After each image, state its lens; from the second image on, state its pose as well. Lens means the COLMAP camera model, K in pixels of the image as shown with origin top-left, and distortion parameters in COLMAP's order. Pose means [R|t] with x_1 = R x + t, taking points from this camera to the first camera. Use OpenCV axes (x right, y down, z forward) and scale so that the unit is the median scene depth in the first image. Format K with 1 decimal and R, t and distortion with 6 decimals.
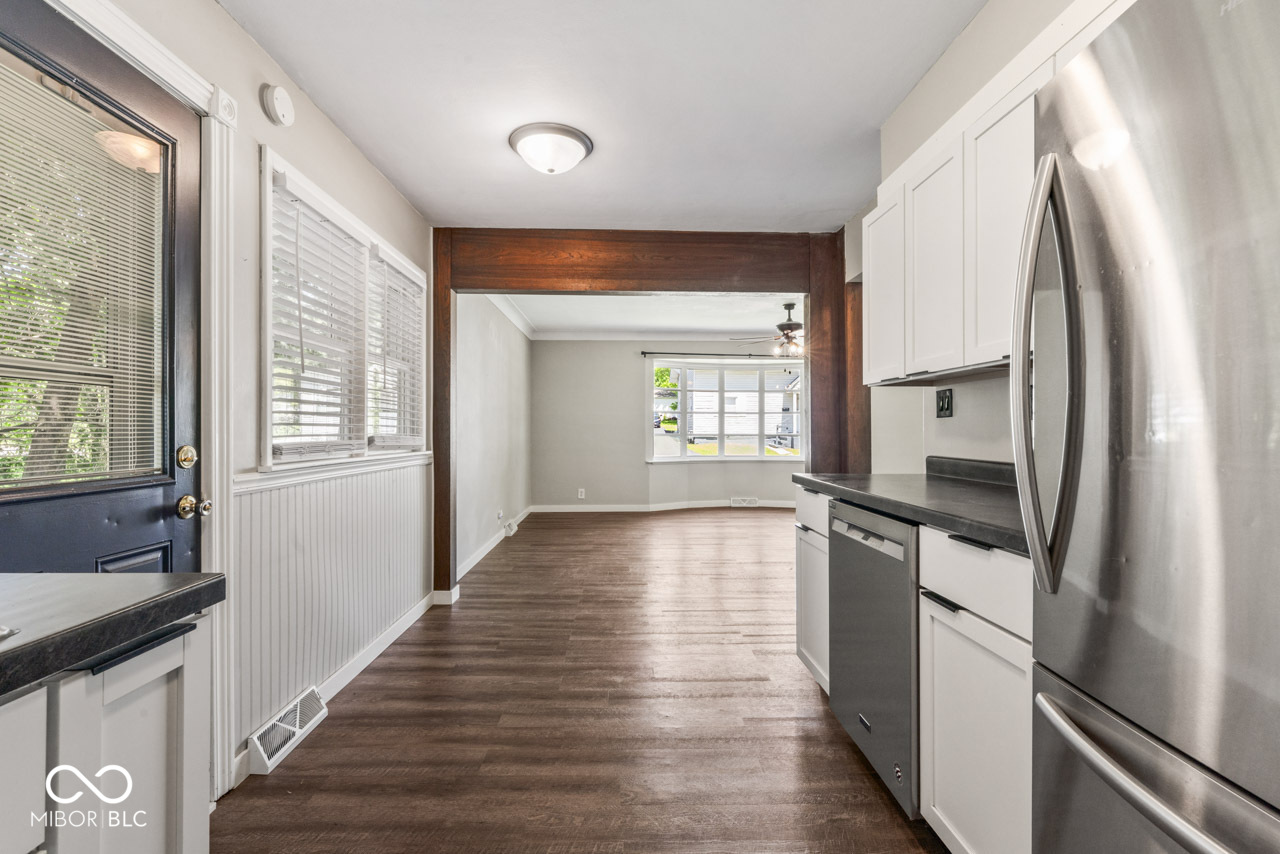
lens RADIAL K [[590.1, 0, 636.5], [0, 590.1, 429.7], [0, 0, 1]] dist [-0.004506, -0.000374]
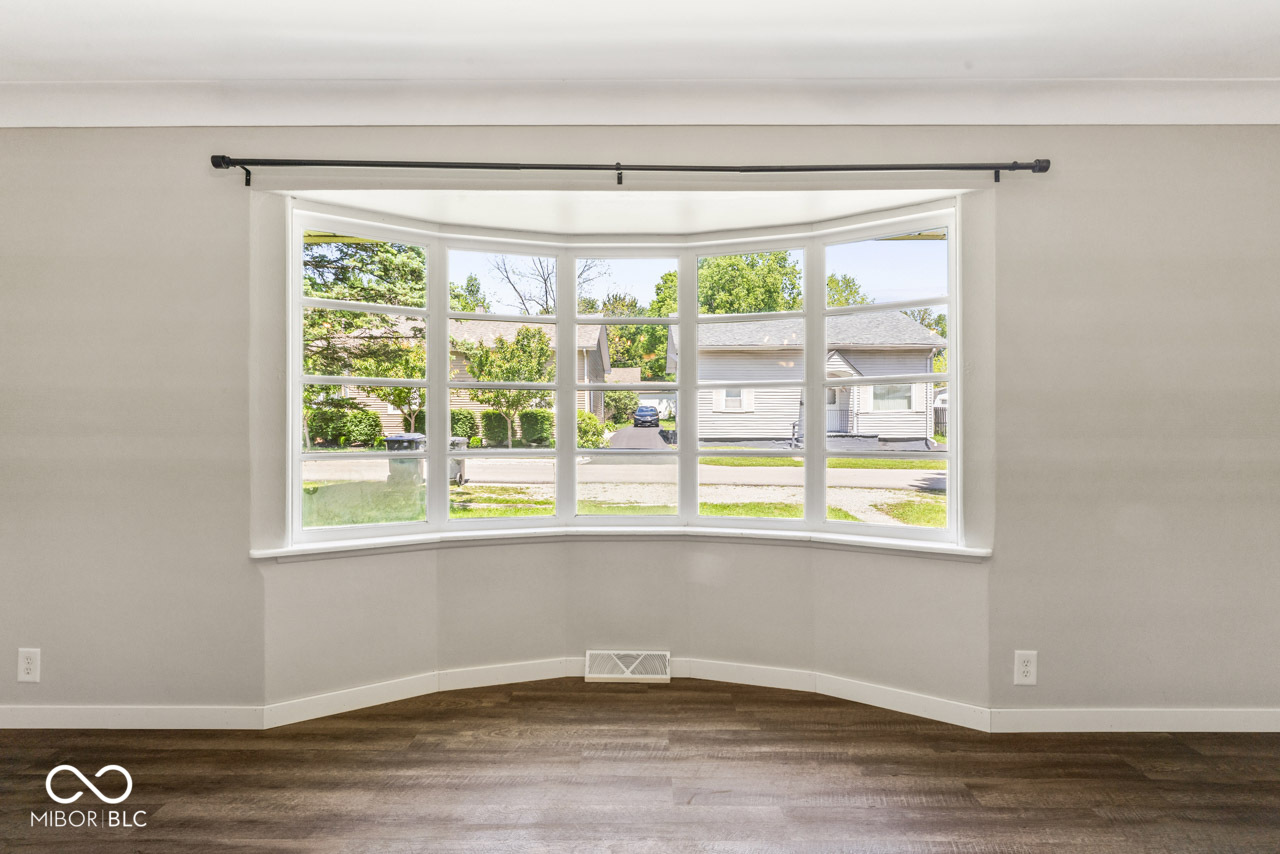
lens RADIAL K [[590.1, 0, 643.1], [0, 590.1, 428.8], [0, 0, 1]] dist [-0.004506, -0.000374]
pose [[0.999526, -0.002620, -0.030666, 0.279021], [0.002663, 0.999996, 0.001377, -0.006651], [0.030662, -0.001458, 0.999529, 0.950044]]
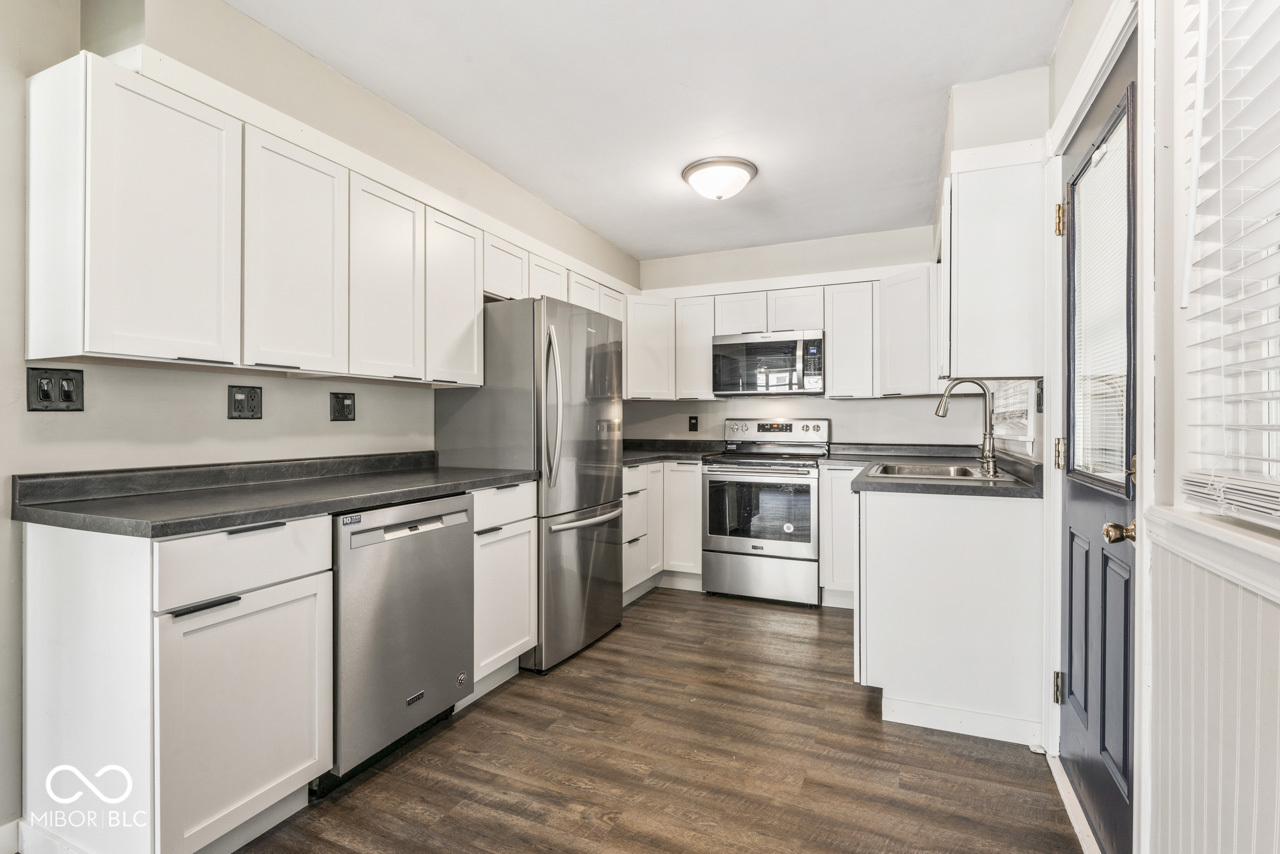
lens RADIAL K [[590.1, 0, 645.5], [0, 590.1, 419.2], [0, 0, 1]] dist [-0.004506, -0.000374]
pose [[-0.906875, -0.000807, 0.421398, -0.142661], [-0.001983, 0.999995, -0.002352, -0.005359], [-0.421395, -0.002969, -0.906873, 0.564654]]
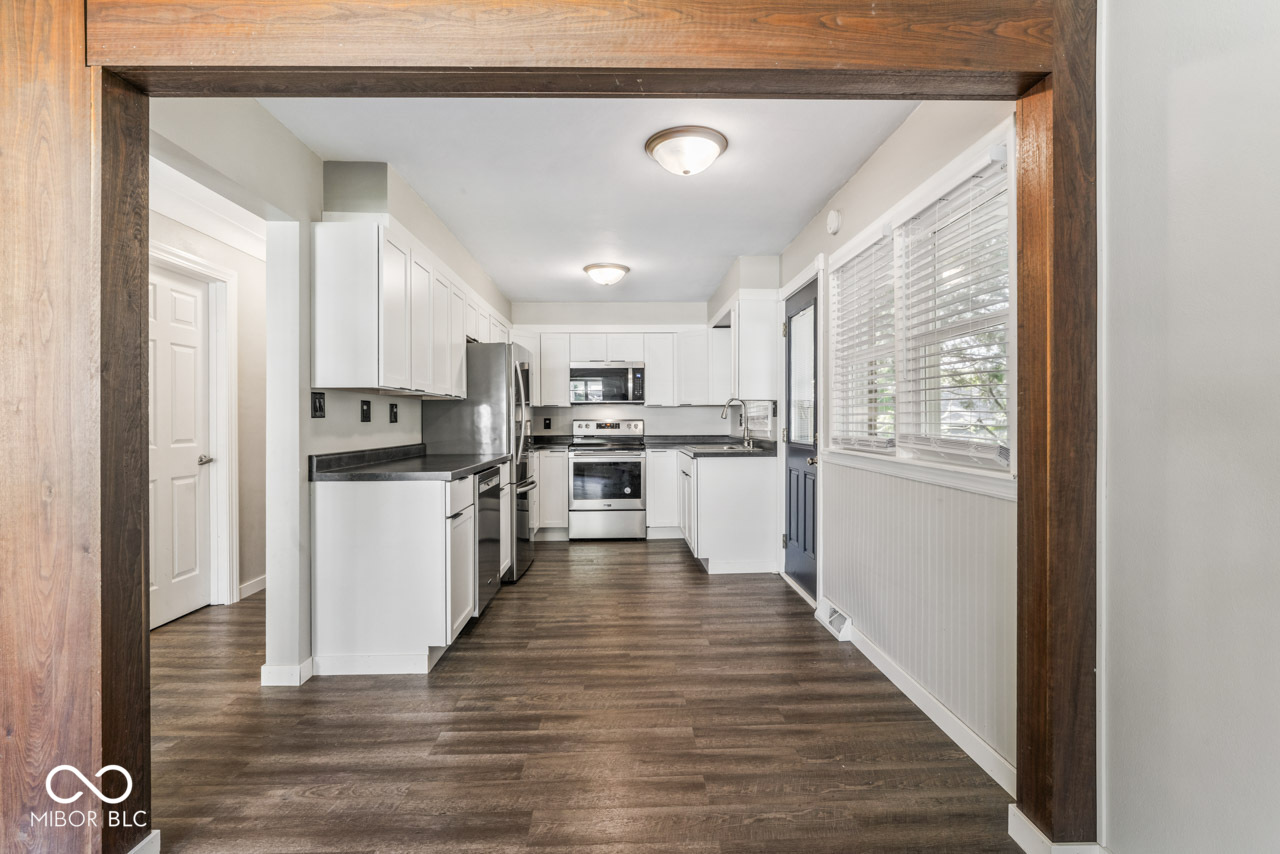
lens RADIAL K [[590.1, 0, 635.4], [0, 590.1, 415.6], [0, 0, 1]] dist [-0.004506, -0.000374]
pose [[-0.999960, 0.002481, -0.008625, -0.020777], [0.002552, 0.999963, -0.008258, -0.006405], [0.008604, -0.008279, -0.999929, 0.904100]]
